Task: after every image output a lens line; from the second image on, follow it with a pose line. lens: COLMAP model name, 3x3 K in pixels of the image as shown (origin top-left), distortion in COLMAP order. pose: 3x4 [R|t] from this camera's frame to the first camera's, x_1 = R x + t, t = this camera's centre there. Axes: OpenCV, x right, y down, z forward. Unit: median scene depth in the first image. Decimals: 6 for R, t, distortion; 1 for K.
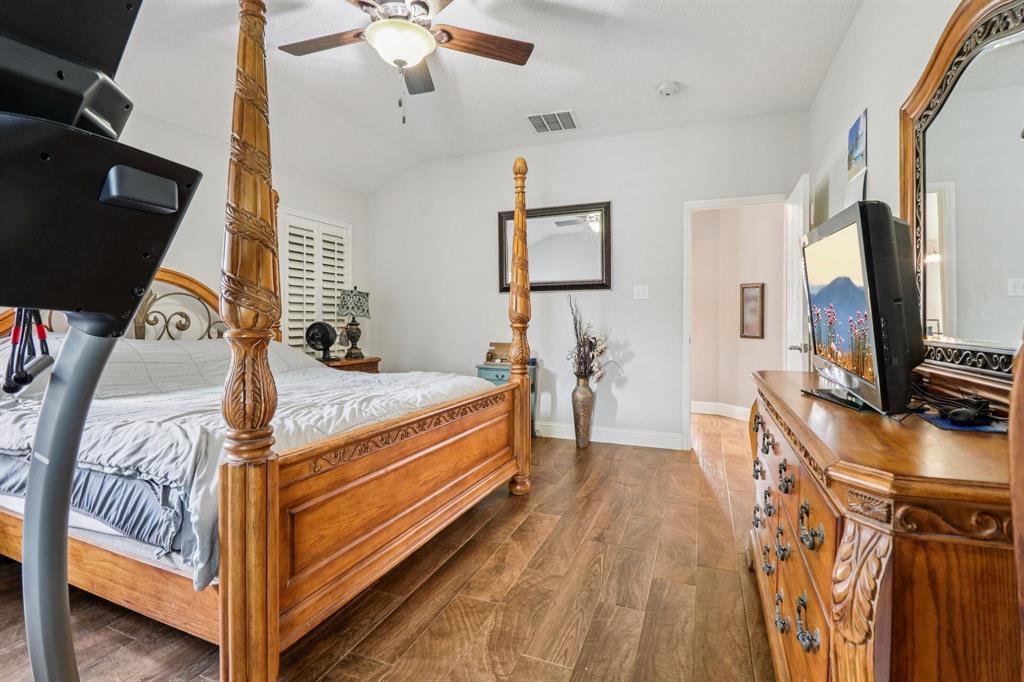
lens RADIAL K [[480.1, 0, 510.8], [0, 480.1, 318.1], [0, 0, 1]] dist [-0.002400, -0.019250]
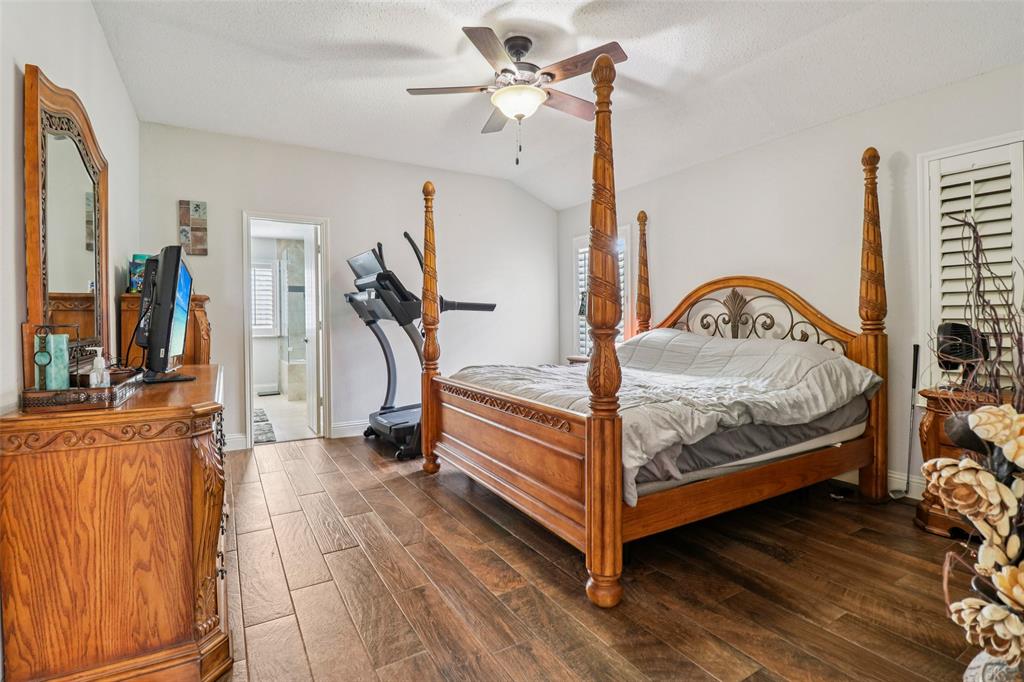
lens RADIAL K [[480.1, 0, 510.8], [0, 480.1, 318.1], [0, 0, 1]] dist [-0.002400, -0.019250]
pose [[-0.596947, 0.005237, -0.802264, 0.735990], [0.006169, 0.999979, 0.001937, -0.009202], [0.802257, -0.003793, -0.596966, 1.595493]]
